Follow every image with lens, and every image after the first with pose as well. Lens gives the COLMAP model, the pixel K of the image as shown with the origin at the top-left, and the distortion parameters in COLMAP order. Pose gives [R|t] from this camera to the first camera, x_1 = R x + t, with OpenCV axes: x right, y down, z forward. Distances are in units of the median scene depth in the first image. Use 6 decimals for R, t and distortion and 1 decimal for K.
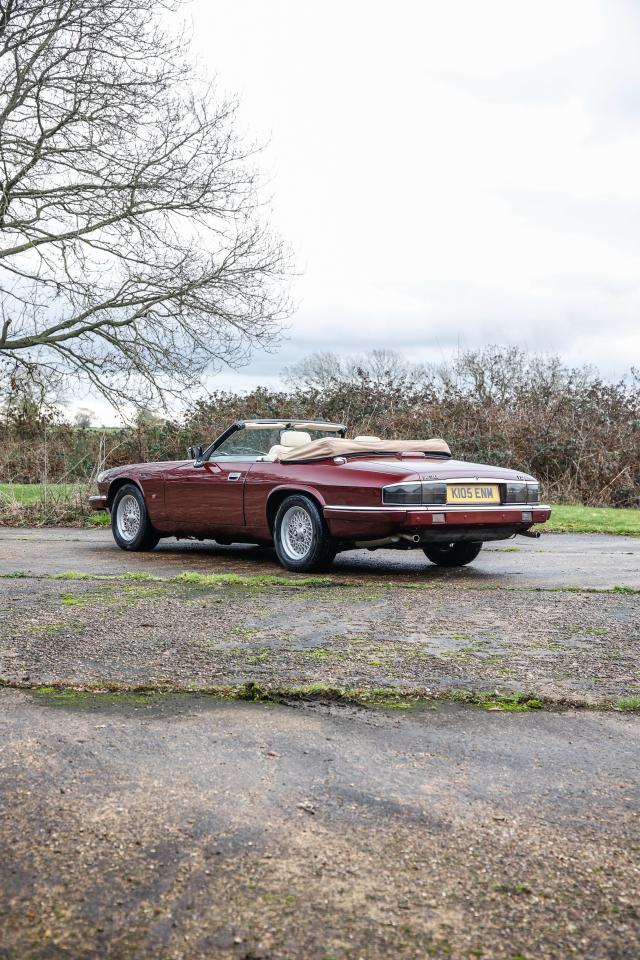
lens RADIAL K [[1621.4, 0, 320.0], [0, 1621.4, 480.0], [0, 0, 1]] dist [0.291254, 0.061423]
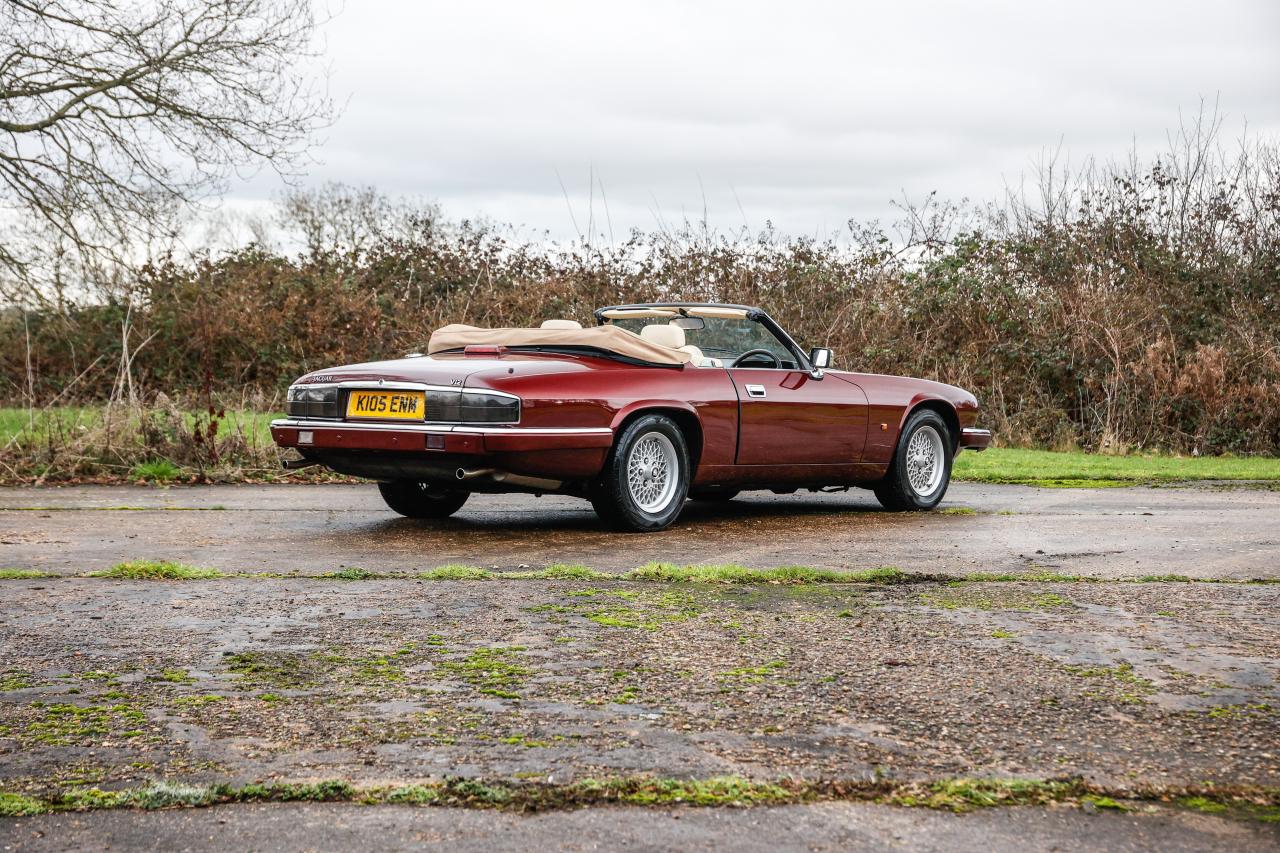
lens RADIAL K [[2515.4, 0, 638.5], [0, 2515.4, 432.2], [0, 0, 1]] dist [0.379614, 0.029932]
pose [[0.965956, -0.010085, 0.258508, -0.145723], [0.006301, 0.999861, 0.015462, -0.001541], [-0.258628, -0.013307, 0.965885, 0.064039]]
